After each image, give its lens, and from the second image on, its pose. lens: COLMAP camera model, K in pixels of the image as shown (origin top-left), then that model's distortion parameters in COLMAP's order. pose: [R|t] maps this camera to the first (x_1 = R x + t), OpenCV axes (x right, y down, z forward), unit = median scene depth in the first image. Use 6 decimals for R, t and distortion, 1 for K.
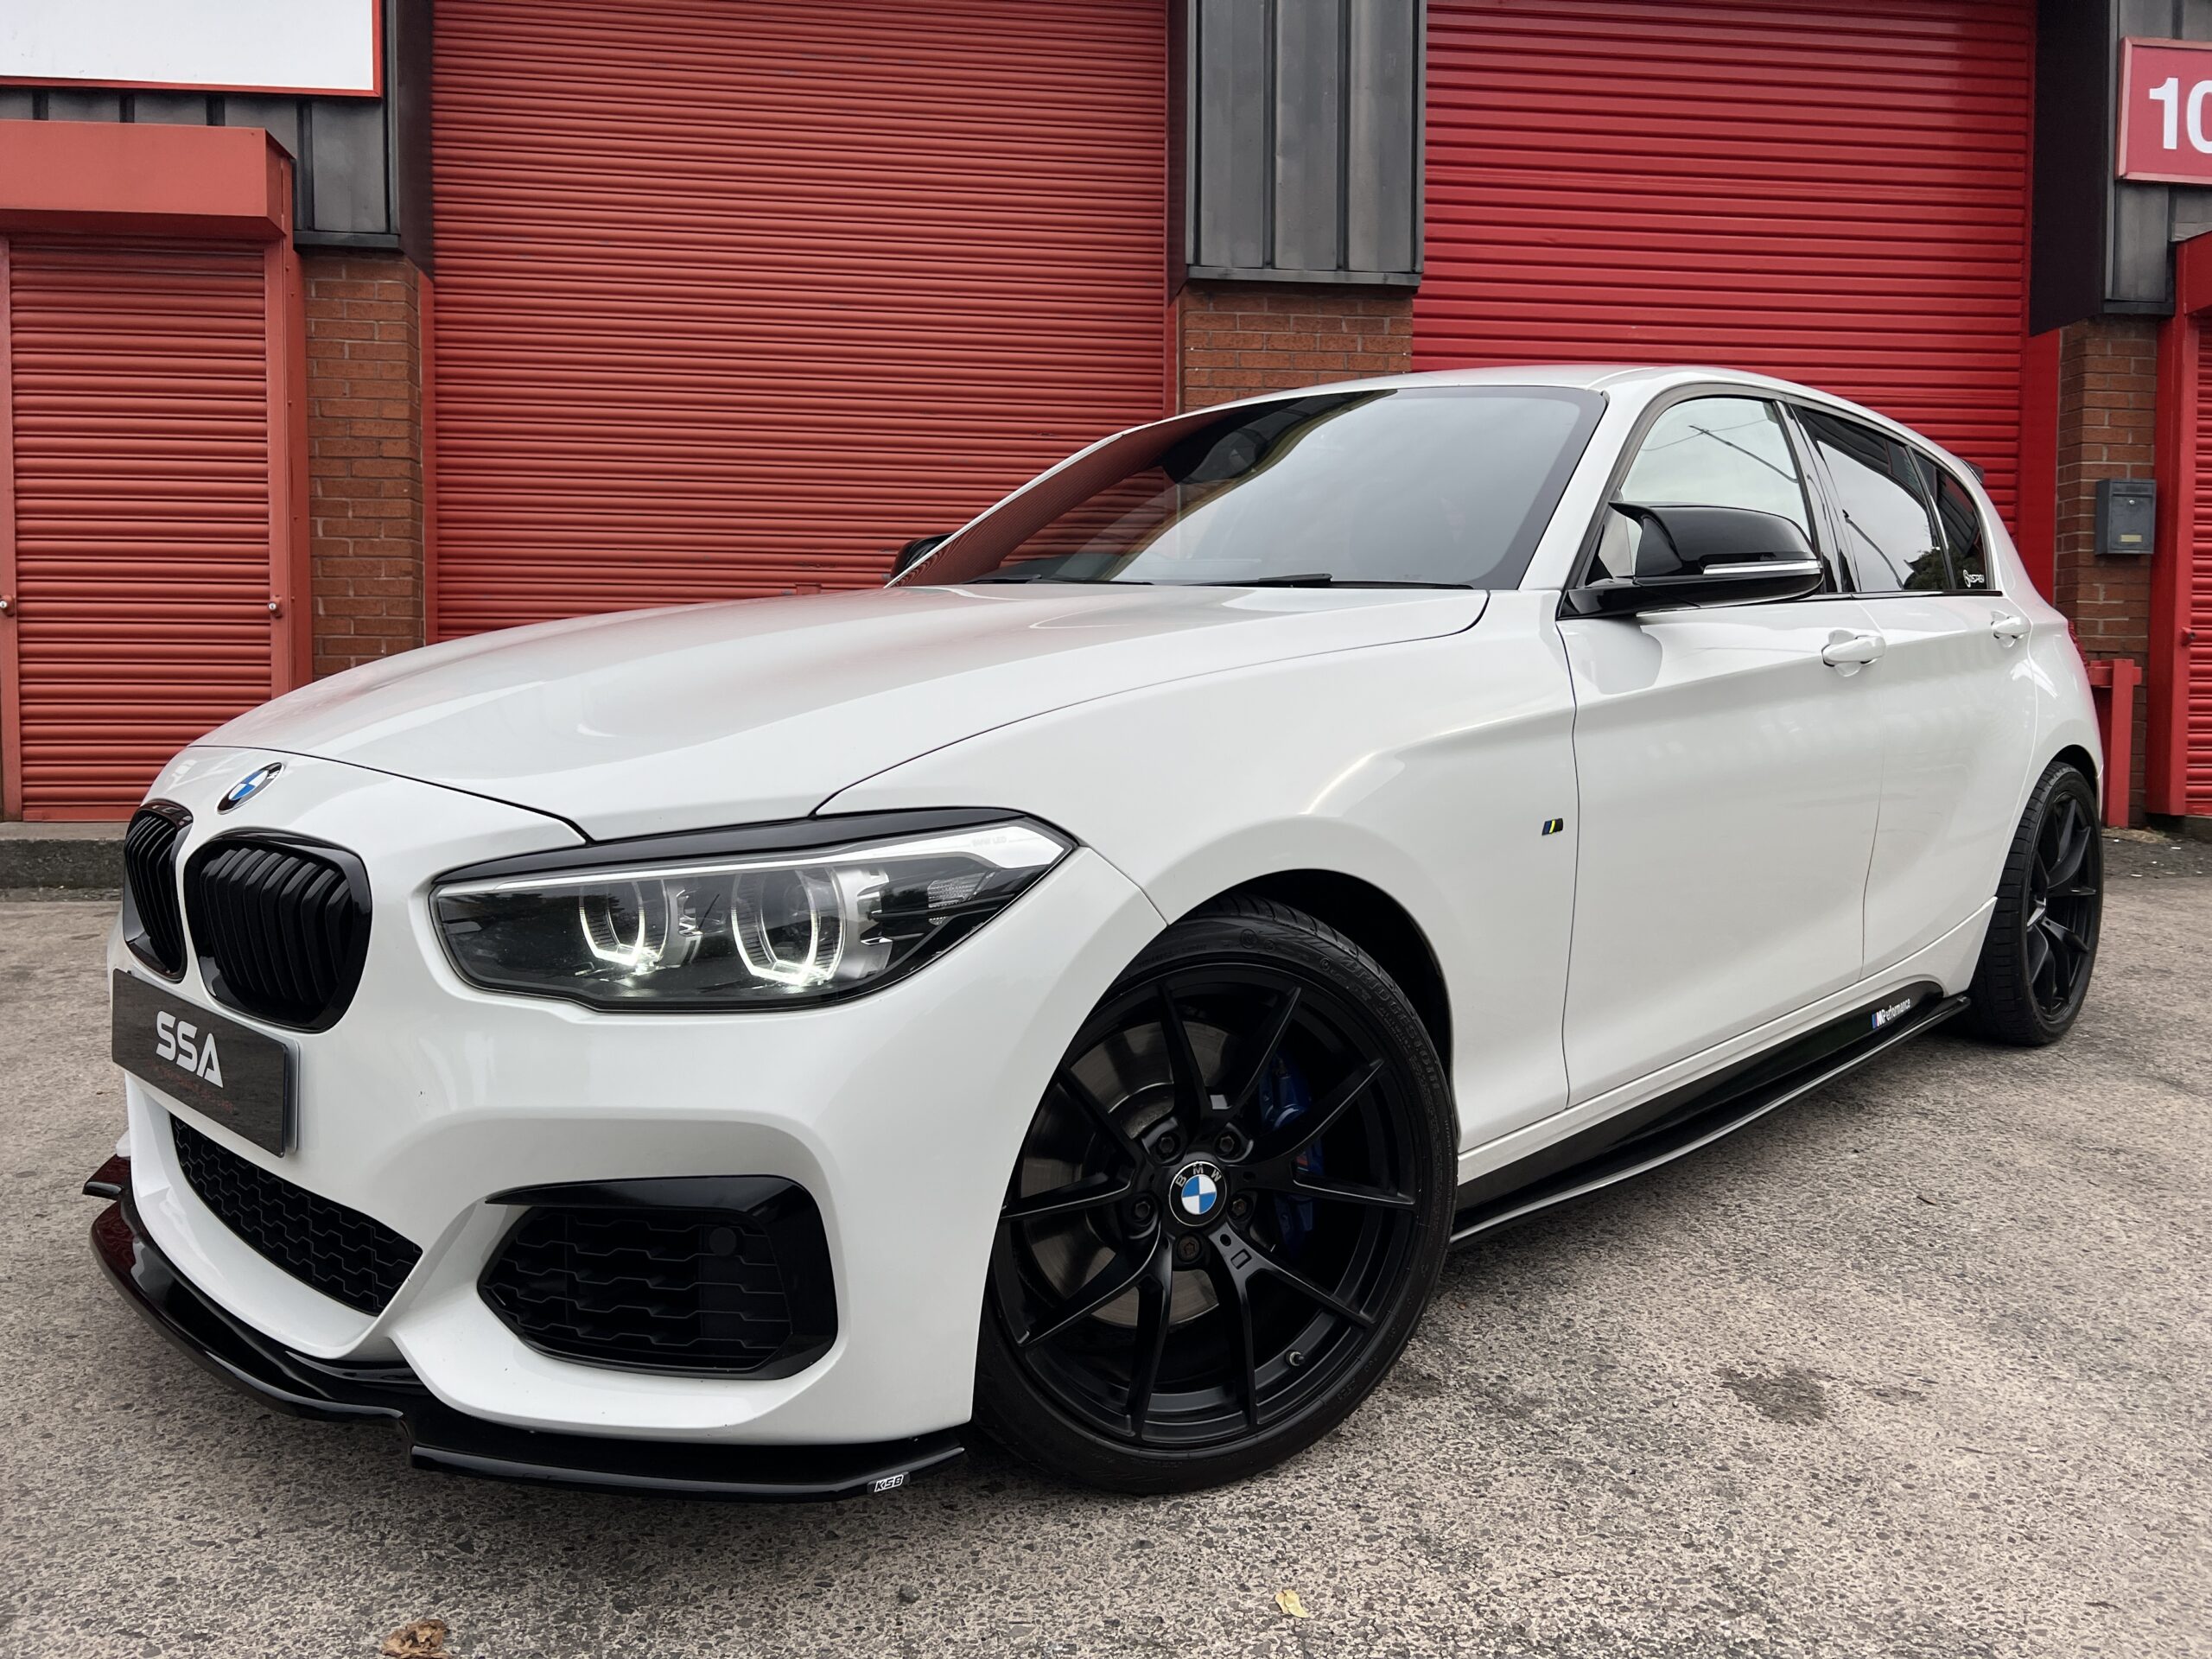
lens RADIAL K [[1674.2, 0, 1107.6], [0, 1674.2, 816.9], [0, 0, 1]] dist [0.038656, -0.046792]
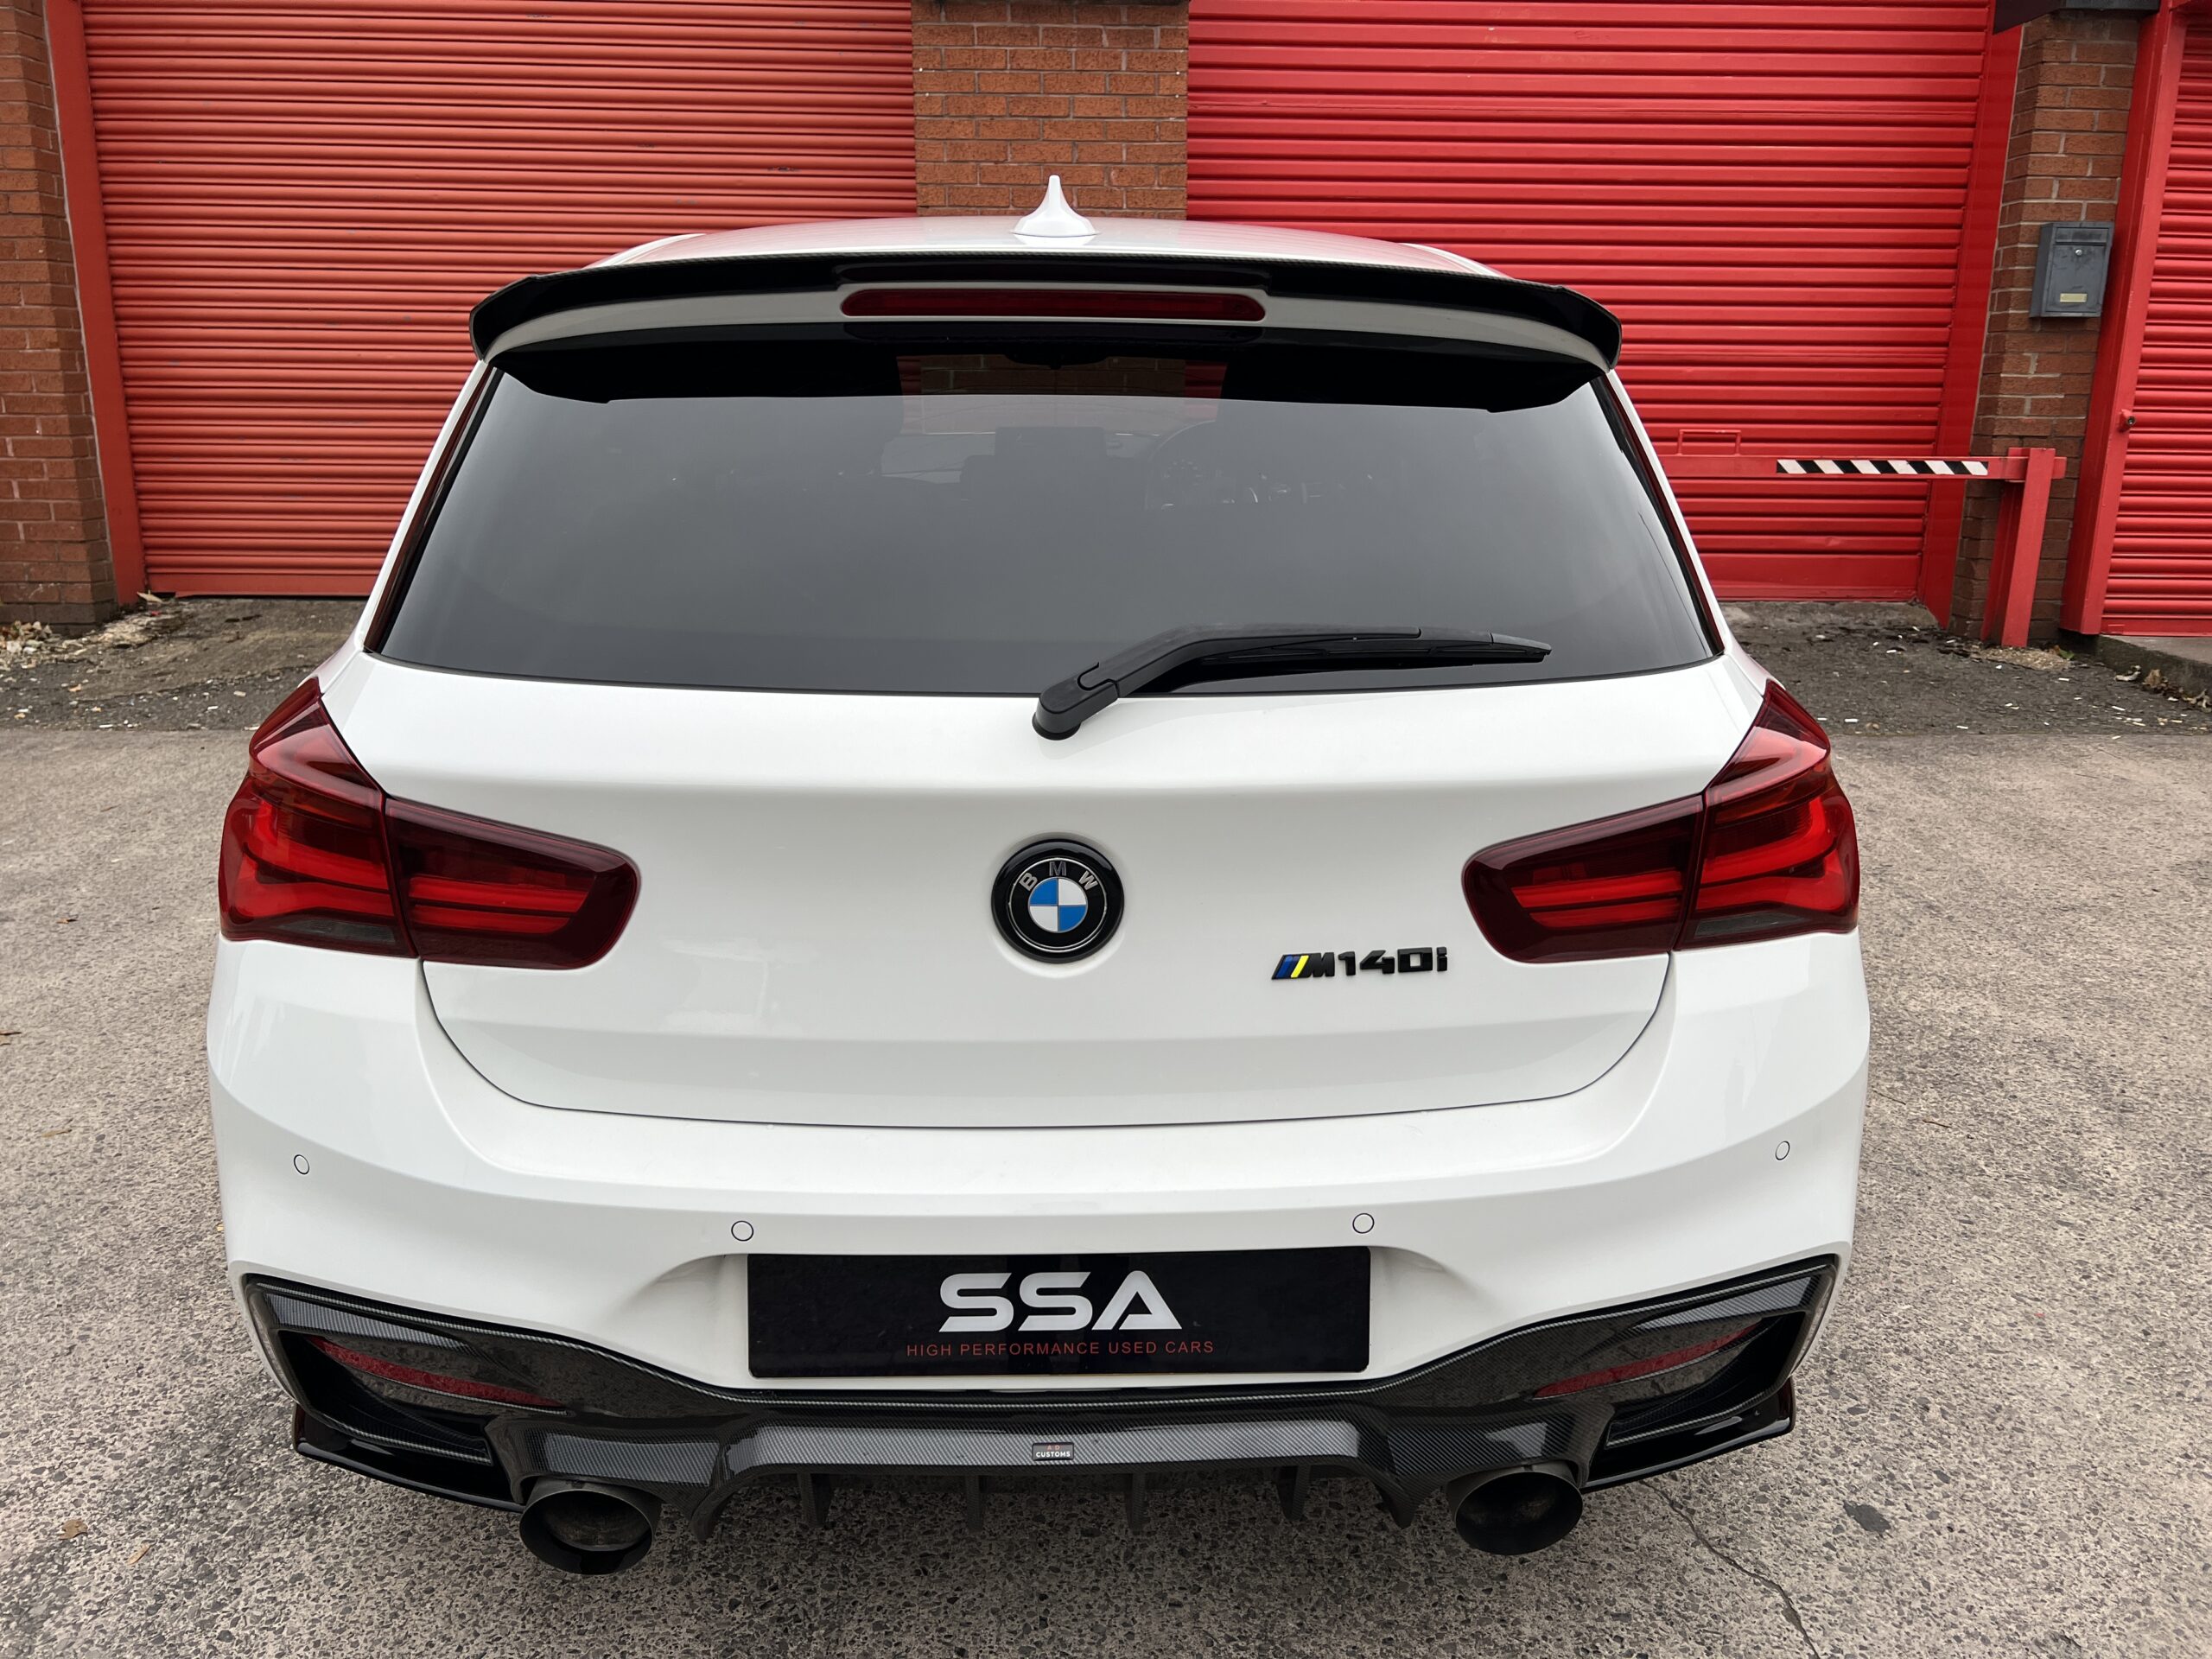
lens RADIAL K [[1674.2, 0, 1127.2], [0, 1674.2, 819.0], [0, 0, 1]] dist [0.038656, -0.046792]
pose [[0.995342, 0.031261, -0.091203, 0.266992], [-0.013195, 0.981241, 0.192331, -0.078630], [0.095505, -0.190232, 0.977083, 0.114156]]
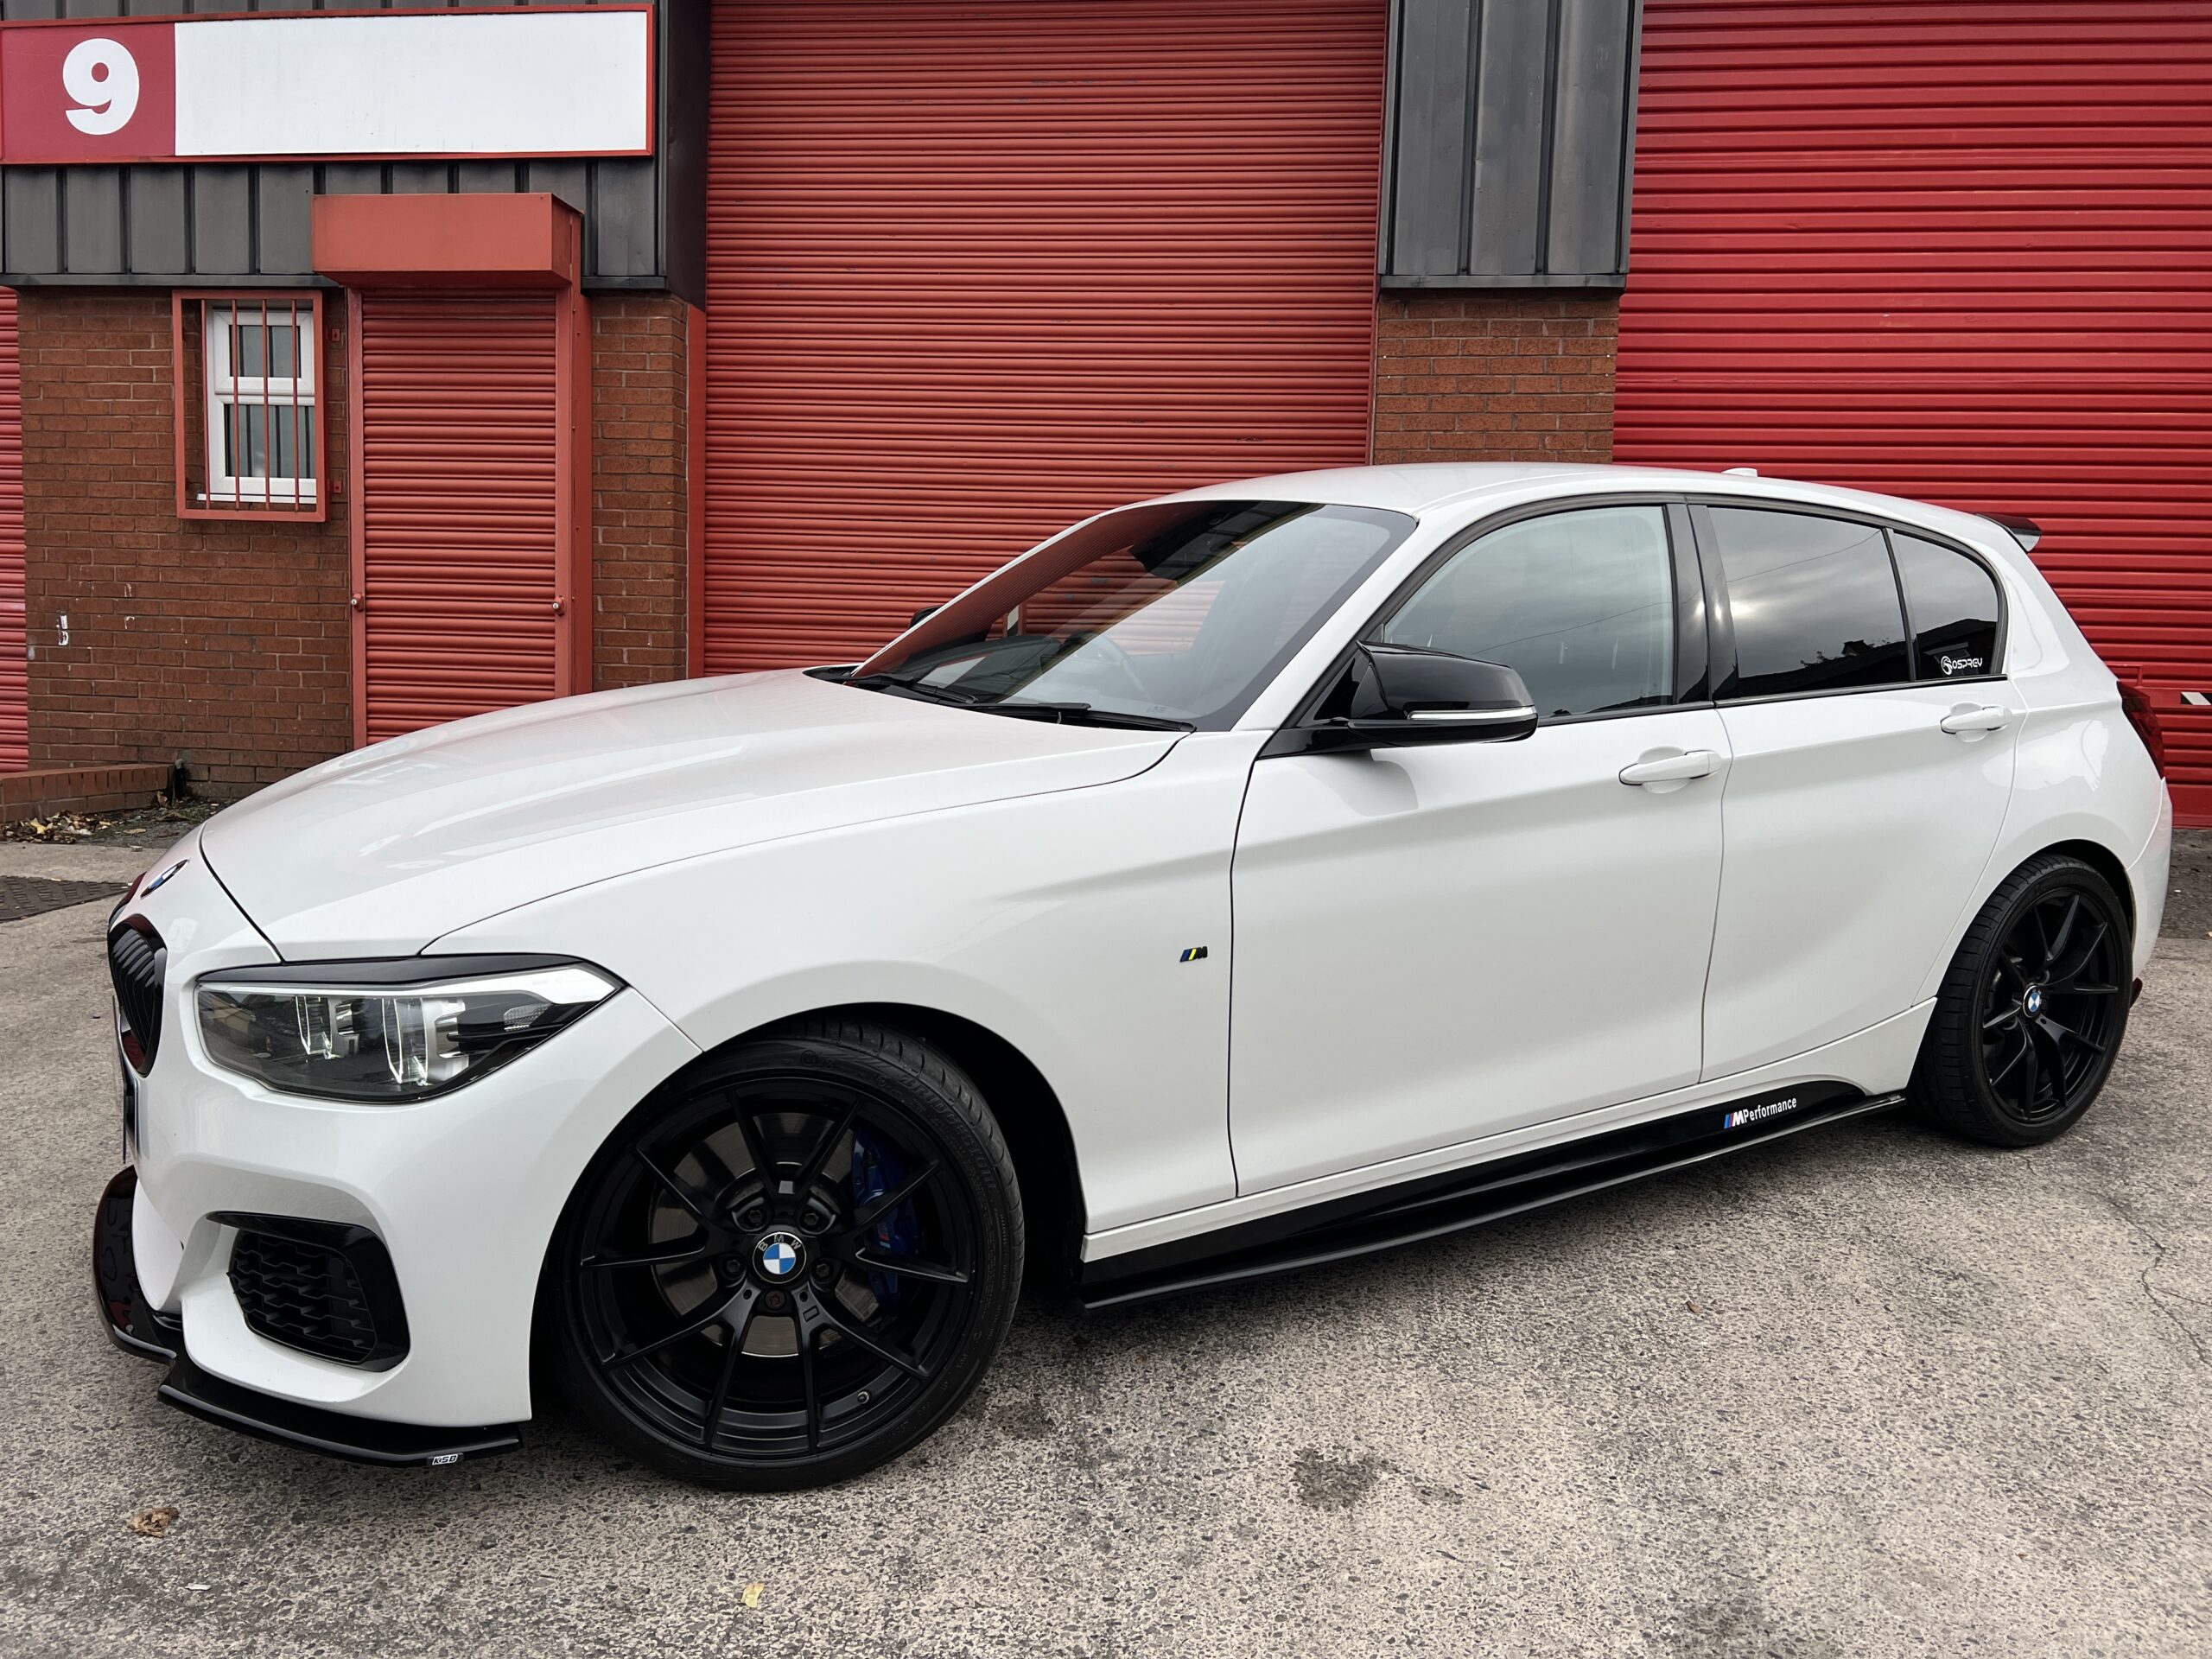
lens RADIAL K [[1674.2, 0, 1097.5], [0, 1674.2, 813.6], [0, 0, 1]] dist [0.038656, -0.046792]
pose [[0.967734, 0.046671, -0.247612, 0.160108], [-0.036975, 0.998362, 0.043669, -0.045747], [0.249245, -0.033104, 0.967875, -0.035336]]
